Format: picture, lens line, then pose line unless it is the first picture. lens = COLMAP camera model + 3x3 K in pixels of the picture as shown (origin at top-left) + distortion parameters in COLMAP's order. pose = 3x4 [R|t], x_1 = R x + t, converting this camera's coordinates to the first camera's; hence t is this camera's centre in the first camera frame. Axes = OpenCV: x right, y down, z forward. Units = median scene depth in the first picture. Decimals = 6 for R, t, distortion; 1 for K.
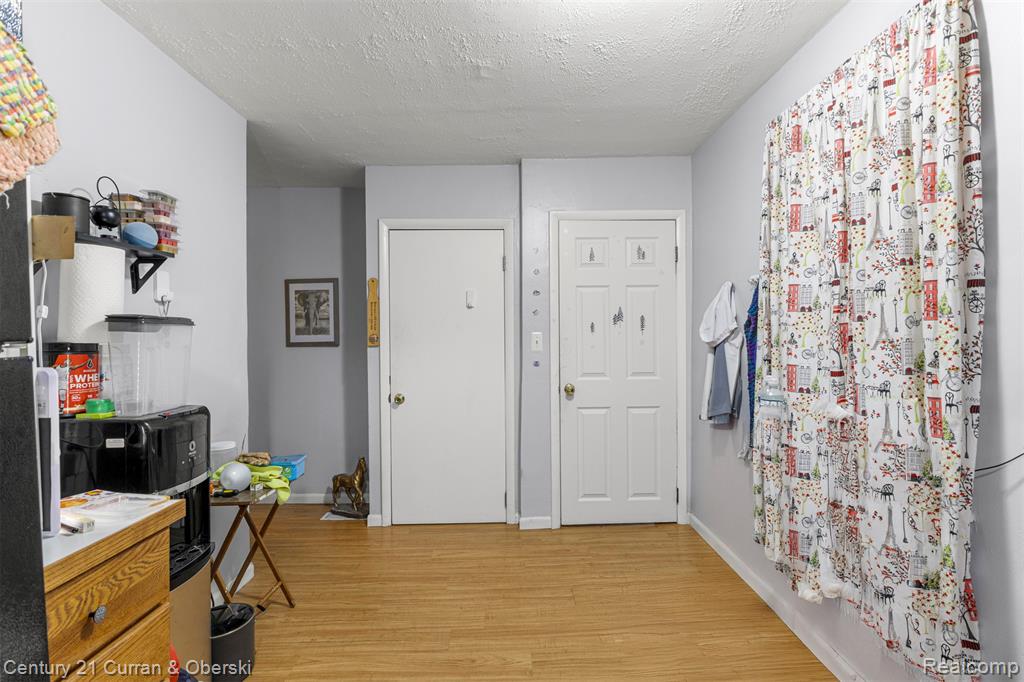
lens RADIAL K [[486.2, 0, 514.6], [0, 486.2, 337.1], [0, 0, 1]] dist [-0.005866, -0.001272]
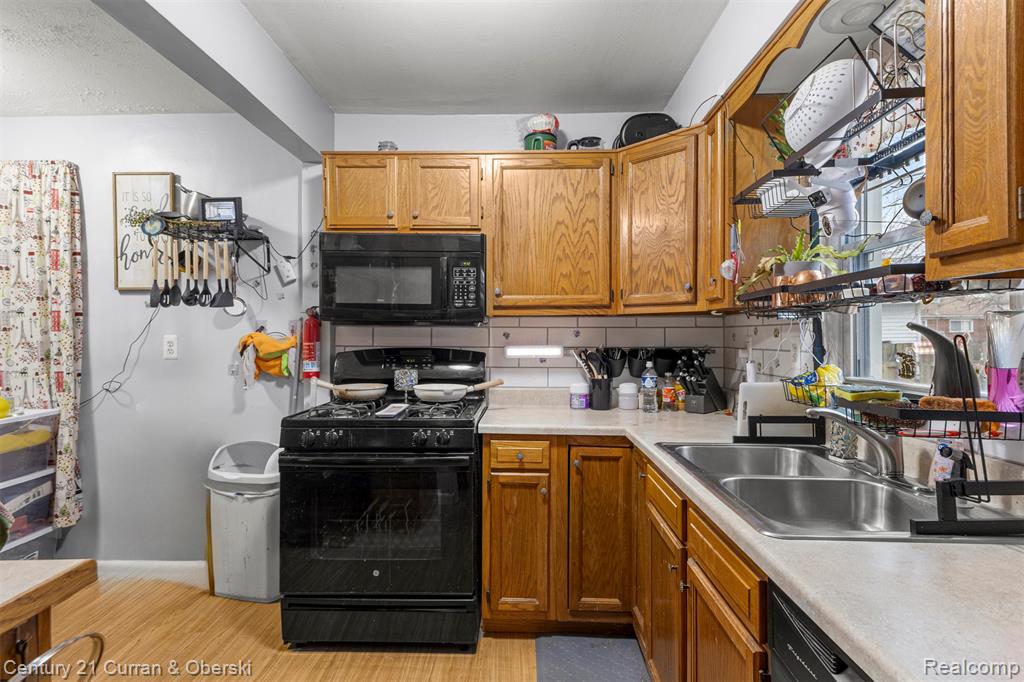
lens RADIAL K [[524.5, 0, 513.5], [0, 524.5, 340.0], [0, 0, 1]] dist [-0.003826, -0.000578]
pose [[0.046176, 0.000664, 0.998933, -1.164946], [0.011798, 0.999930, -0.001210, 0.023575], [-0.998864, 0.011841, 0.046165, -0.938054]]
